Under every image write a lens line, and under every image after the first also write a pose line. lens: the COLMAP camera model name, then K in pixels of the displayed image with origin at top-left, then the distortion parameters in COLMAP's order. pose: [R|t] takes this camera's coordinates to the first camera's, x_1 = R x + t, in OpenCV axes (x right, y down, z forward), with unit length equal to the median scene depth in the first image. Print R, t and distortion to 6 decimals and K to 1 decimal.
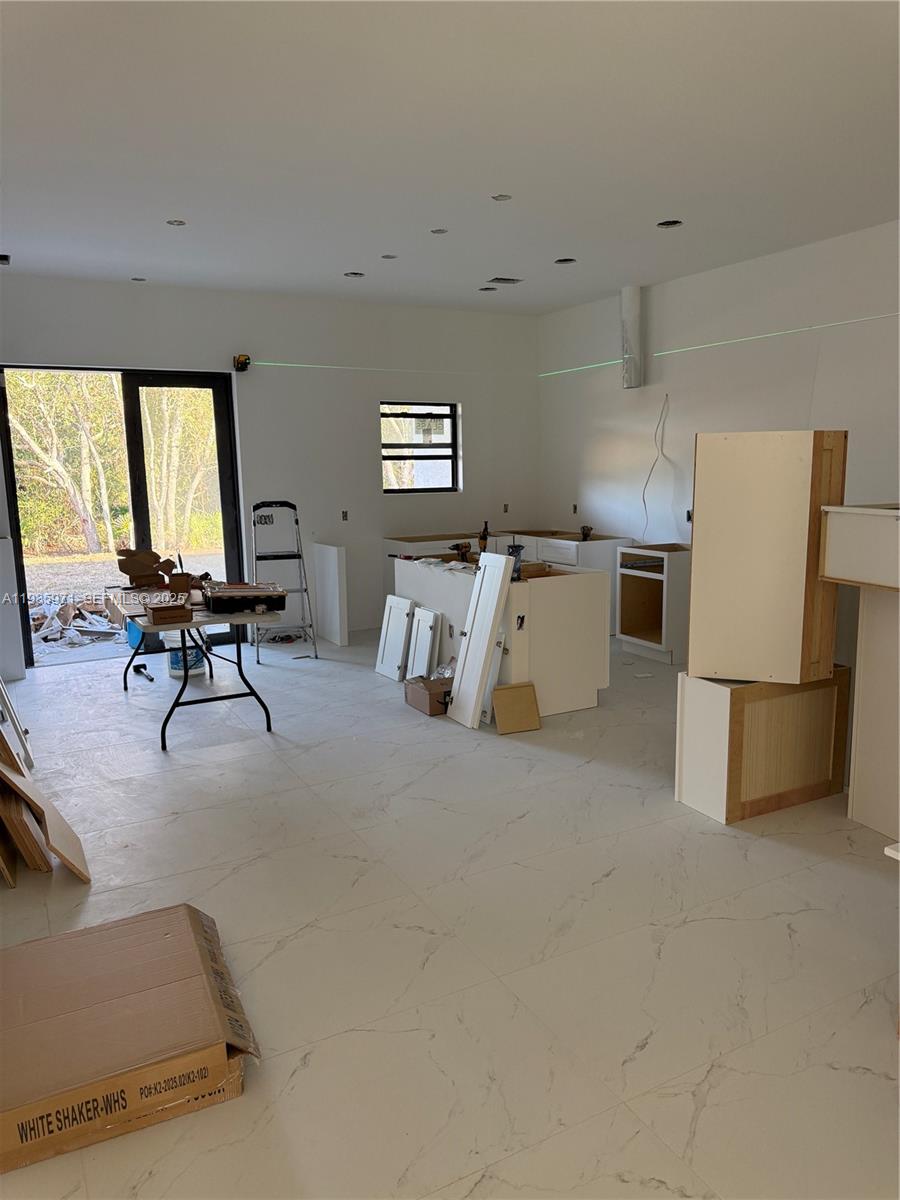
lens RADIAL K [[850.4, 0, 450.9], [0, 850.4, 605.9], [0, 0, 1]] dist [0.089922, -0.005119]
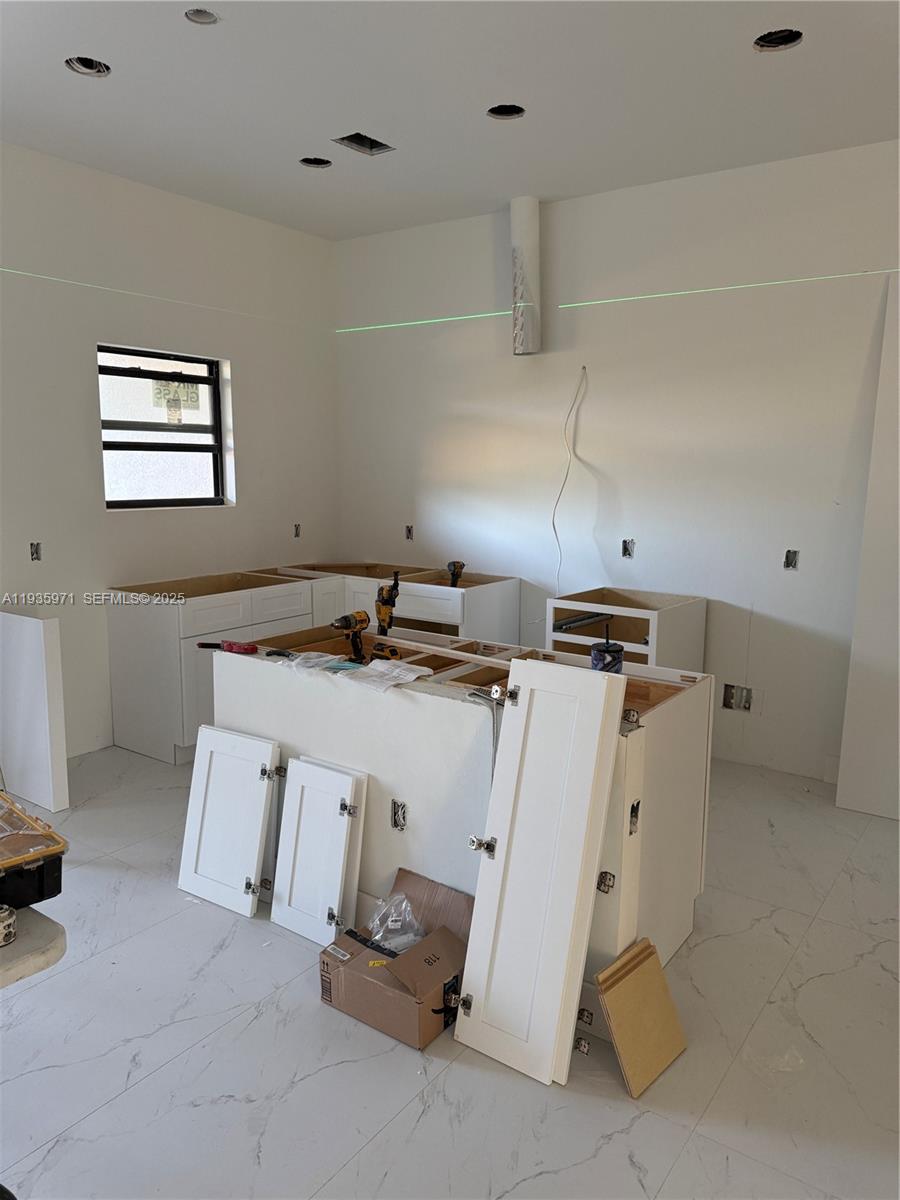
lens RADIAL K [[850.4, 0, 449.0], [0, 850.4, 595.4], [0, 0, 1]] dist [0.089922, -0.005119]
pose [[0.897252, -0.045339, 0.439186, -0.127725], [0.048393, 0.998819, 0.004246, -0.066655], [-0.438860, 0.017444, 0.898386, 0.392327]]
